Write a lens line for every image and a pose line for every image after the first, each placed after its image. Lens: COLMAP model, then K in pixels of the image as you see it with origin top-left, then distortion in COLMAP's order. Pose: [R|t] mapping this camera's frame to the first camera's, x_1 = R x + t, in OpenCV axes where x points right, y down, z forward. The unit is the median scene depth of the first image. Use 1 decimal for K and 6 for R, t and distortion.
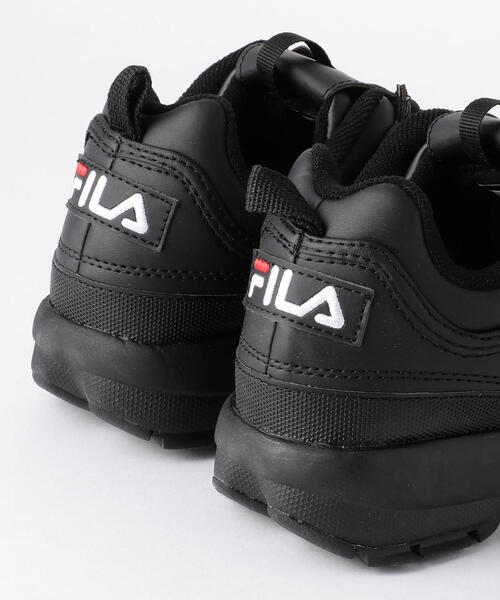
lens RADIAL K [[2864.0, 0, 249.4], [0, 2864.0, 300.9], [0, 0, 1]] dist [0.512572, 0.000000]
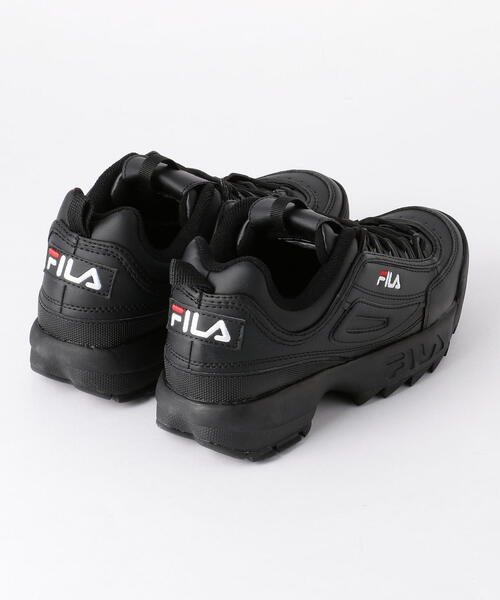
lens RADIAL K [[2864.0, 0, 250.2], [0, 2864.0, 299.6], [0, 0, 1]] dist [0.512572, 0.000000]
pose [[0.975468, -0.129304, 0.178167, -0.272200], [0.102061, 0.982720, 0.154421, -0.292202], [-0.195056, -0.132448, 0.971808, -0.775624]]
